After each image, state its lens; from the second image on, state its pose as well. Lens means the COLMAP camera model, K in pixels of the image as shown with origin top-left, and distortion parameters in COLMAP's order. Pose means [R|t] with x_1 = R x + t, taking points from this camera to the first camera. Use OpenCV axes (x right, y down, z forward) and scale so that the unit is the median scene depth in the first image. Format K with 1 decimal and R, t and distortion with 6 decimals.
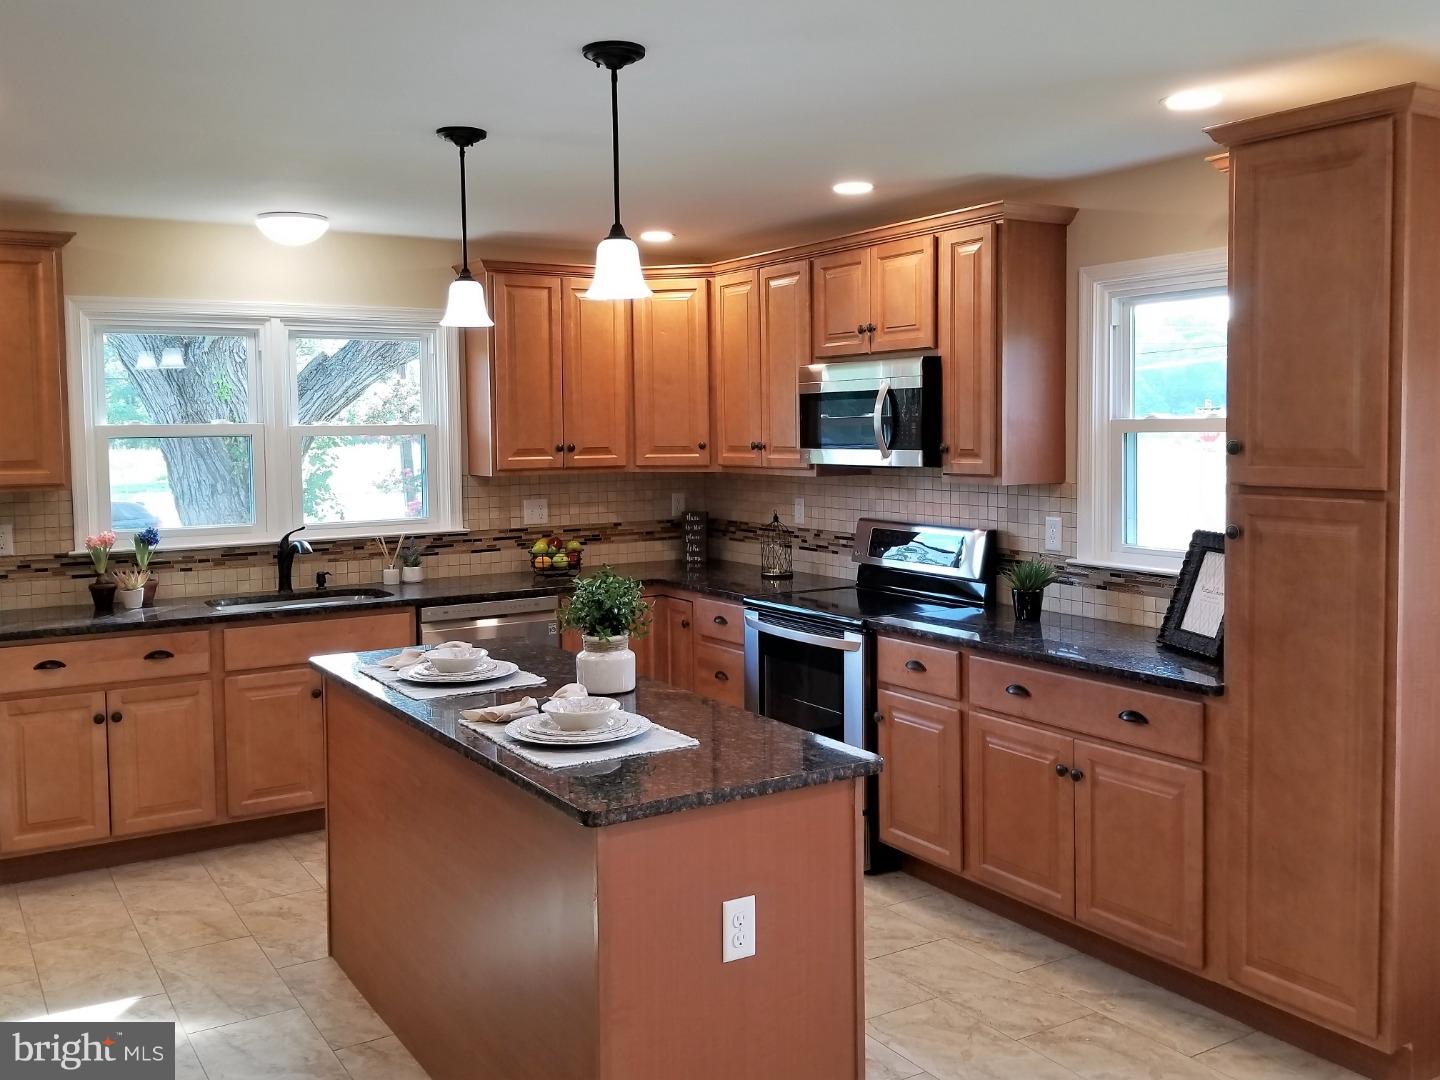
lens RADIAL K [[1322.4, 0, 690.8], [0, 1322.4, 496.9], [0, 0, 1]] dist [0.095355, -0.141942]
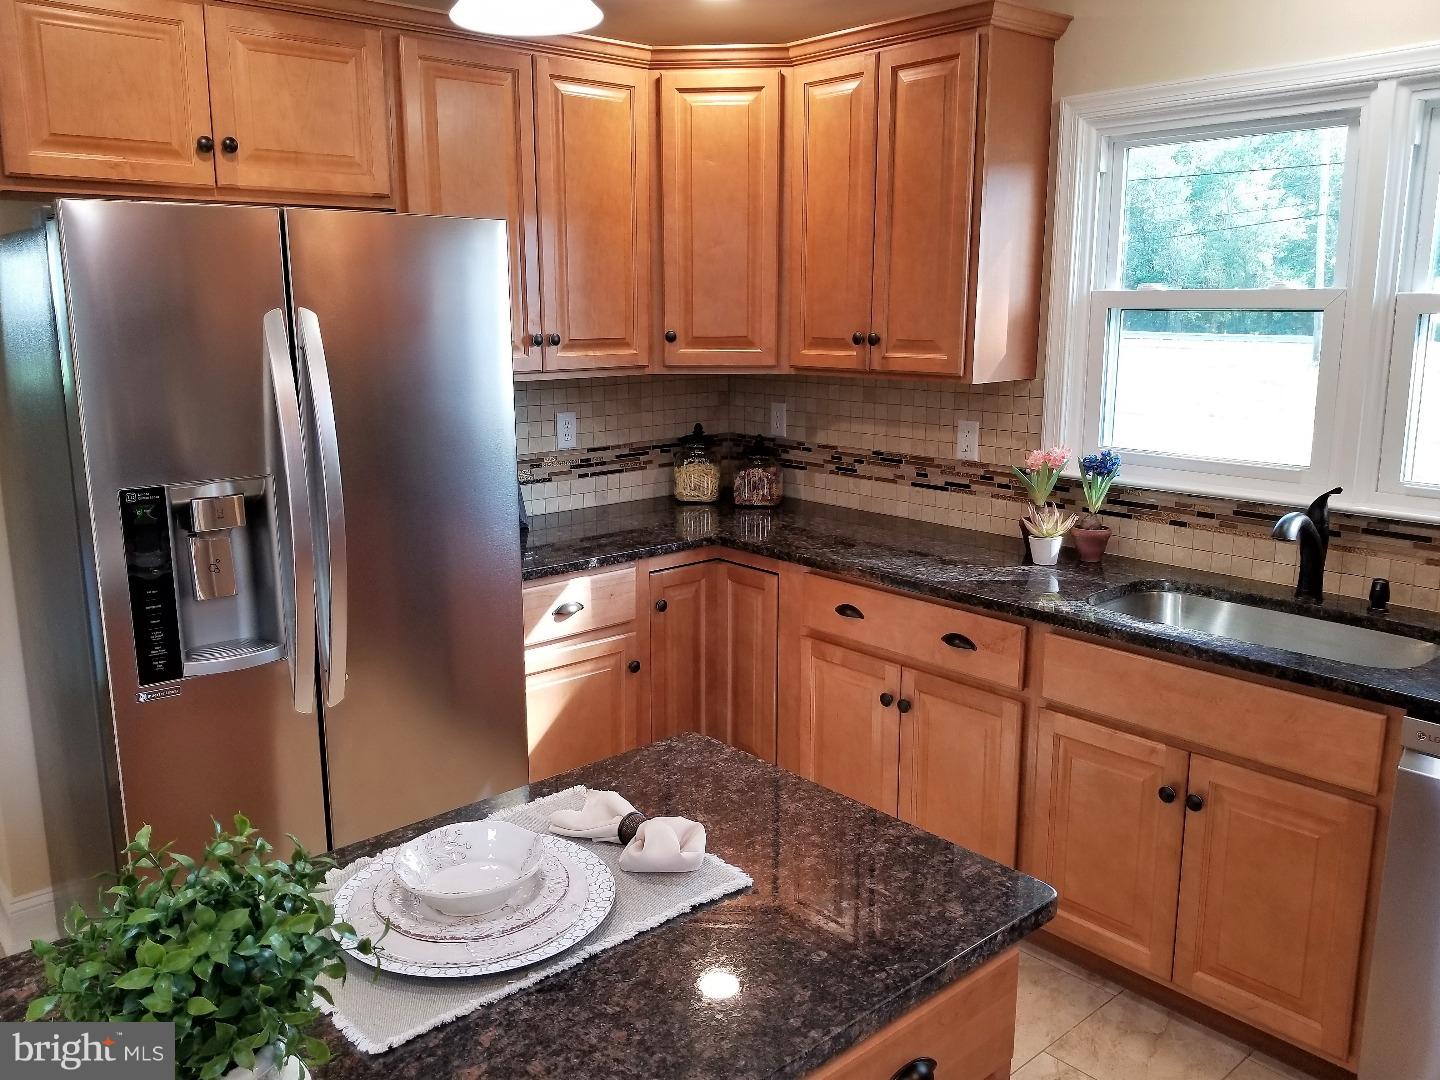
lens RADIAL K [[1134.8, 0, 718.7], [0, 1134.8, 531.4], [0, 0, 1]] dist [0.066575, -0.092168]
pose [[0.174329, 0.207314, -0.962616, 0.113320], [-0.052121, 0.978158, 0.201222, -0.041450], [0.983307, 0.015094, 0.181327, 0.719730]]
